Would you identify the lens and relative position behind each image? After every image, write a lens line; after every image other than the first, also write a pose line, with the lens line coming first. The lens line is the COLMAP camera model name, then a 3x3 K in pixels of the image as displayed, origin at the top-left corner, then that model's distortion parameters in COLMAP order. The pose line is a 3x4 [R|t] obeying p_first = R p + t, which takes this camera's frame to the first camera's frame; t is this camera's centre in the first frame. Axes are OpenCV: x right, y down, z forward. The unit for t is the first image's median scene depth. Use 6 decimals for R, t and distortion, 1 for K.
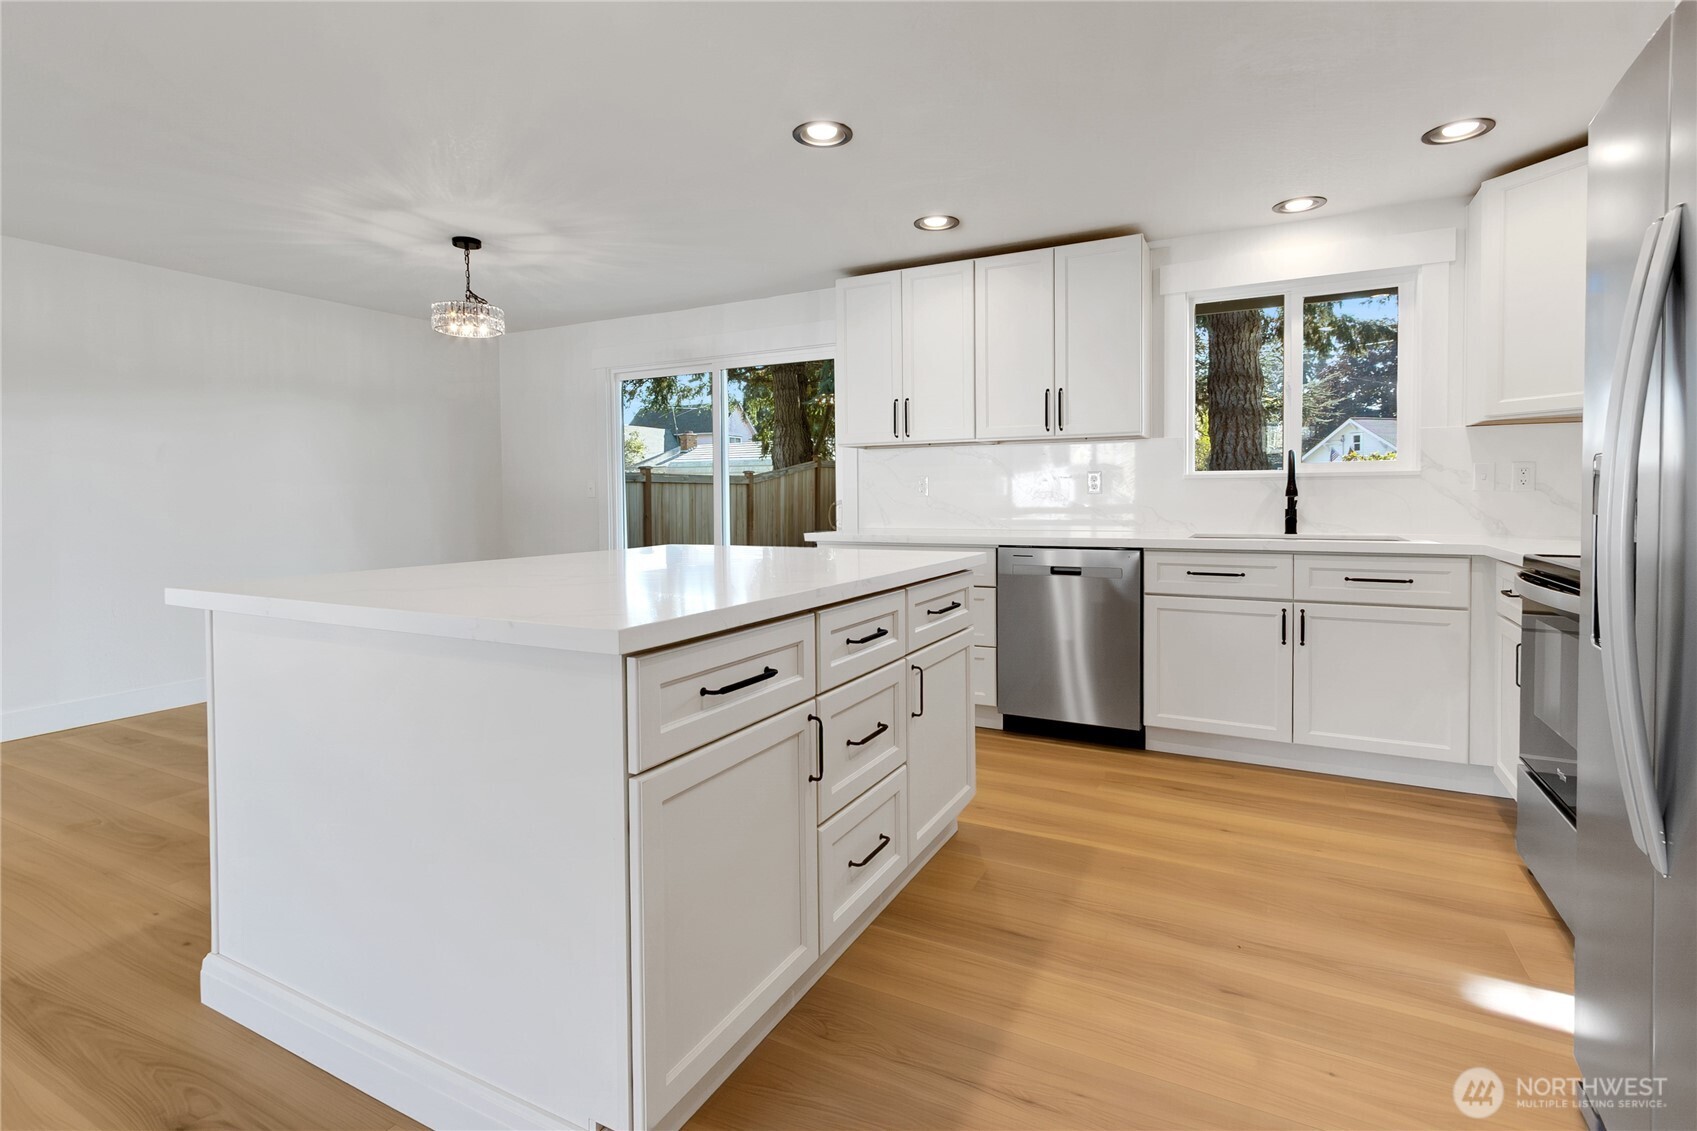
lens RADIAL K [[853.1, 0, 796.8], [0, 853.1, 518.3], [0, 0, 1]] dist [-0.000524, -0.000428]
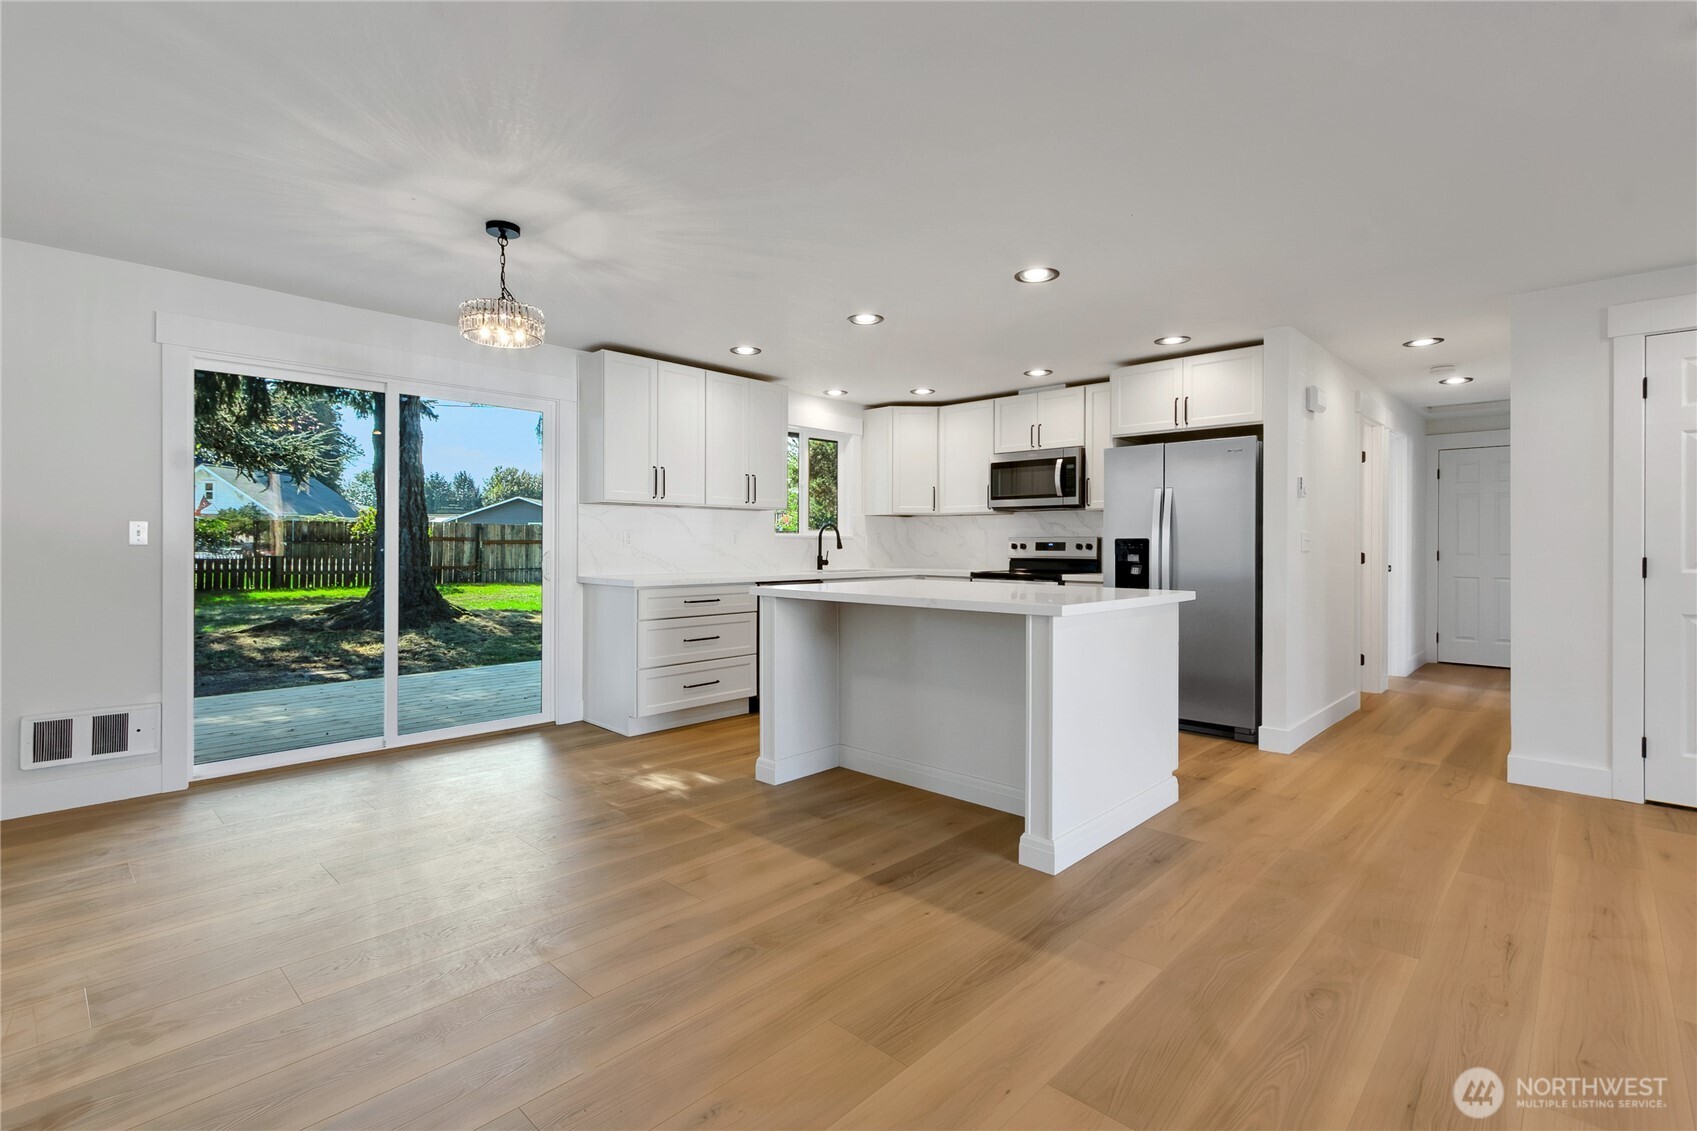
lens RADIAL K [[873.5, 0, 925.2], [0, 873.5, 540.3], [0, 0, 1]] dist [0.004229, -0.000618]
pose [[0.132094, 0.013816, 0.991141, -1.099207], [0.020666, 0.999647, -0.016689, -0.007304], [-0.991022, 0.022687, 0.131762, 0.482756]]
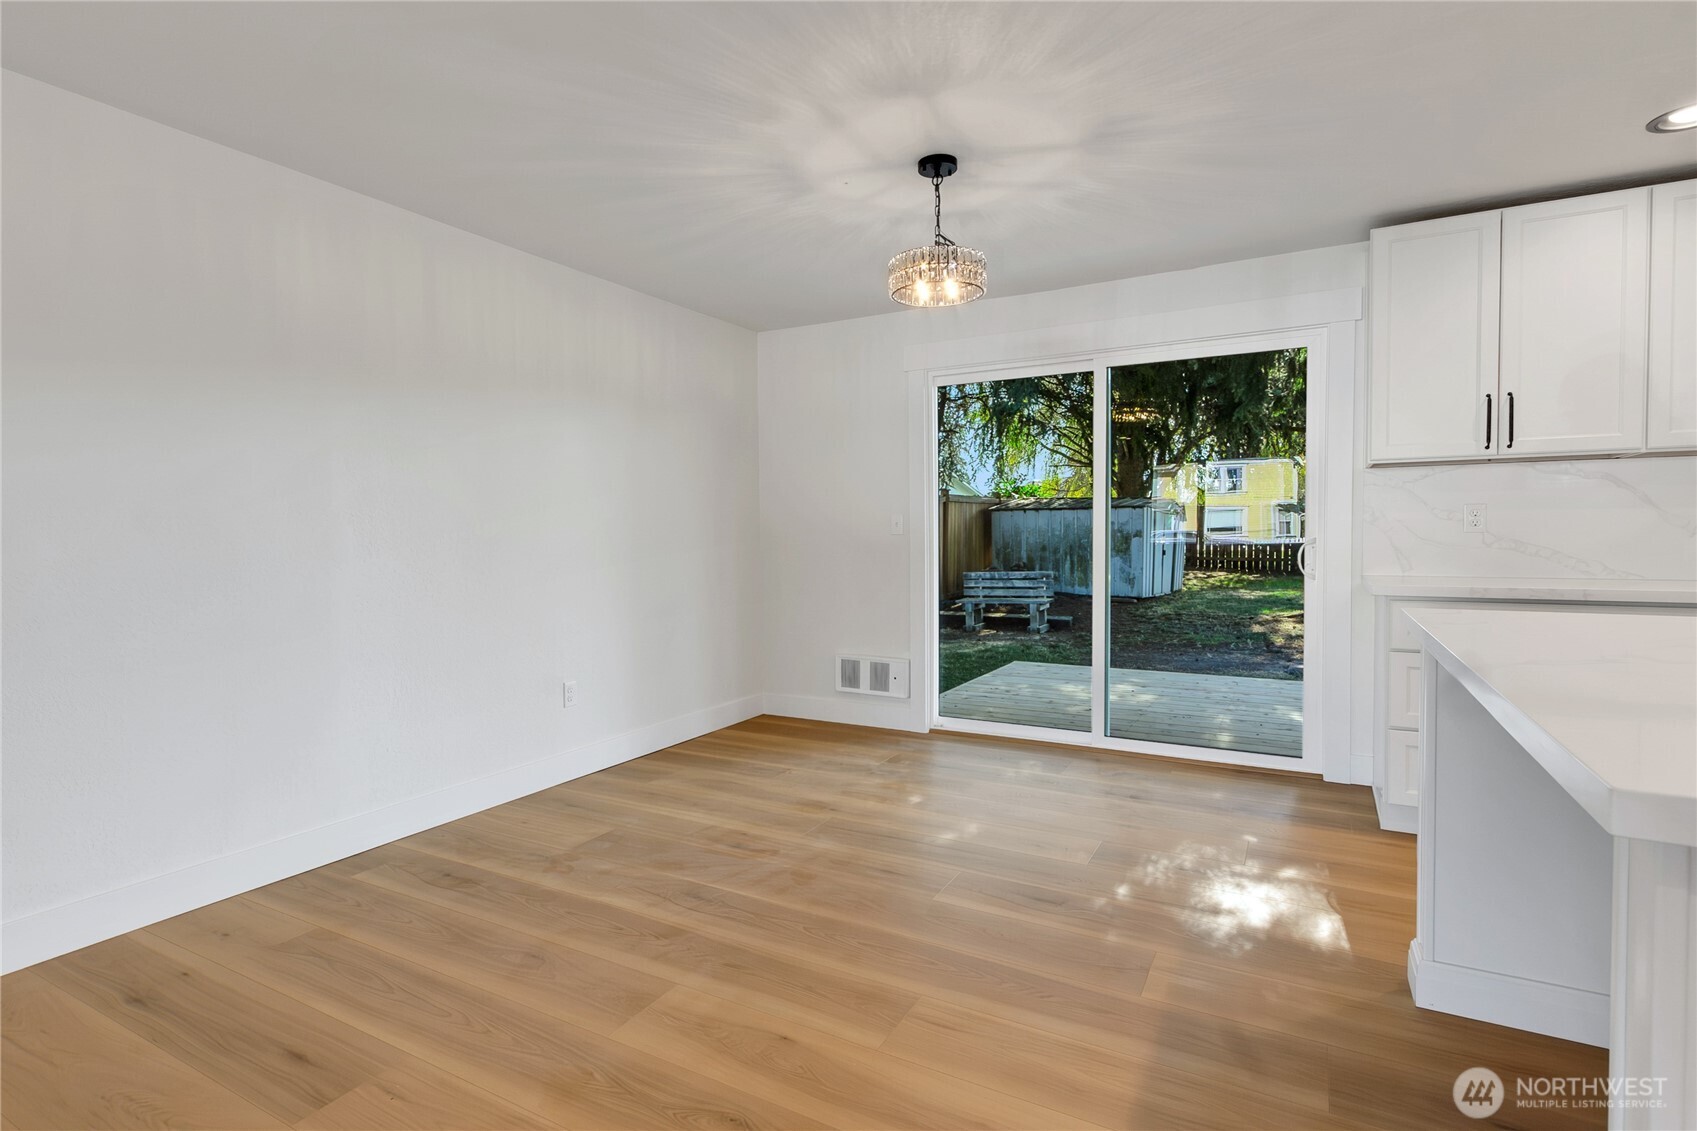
lens RADIAL K [[839.0, 0, 737.7], [0, 839.0, 555.8], [0, 0, 1]] dist [0.001274, -0.000292]
pose [[0.999604, 0.000880, -0.028141, -0.505323], [-0.000862, 0.999999, 0.000619, -0.005745], [0.028142, -0.000595, 0.999604, 0.300123]]
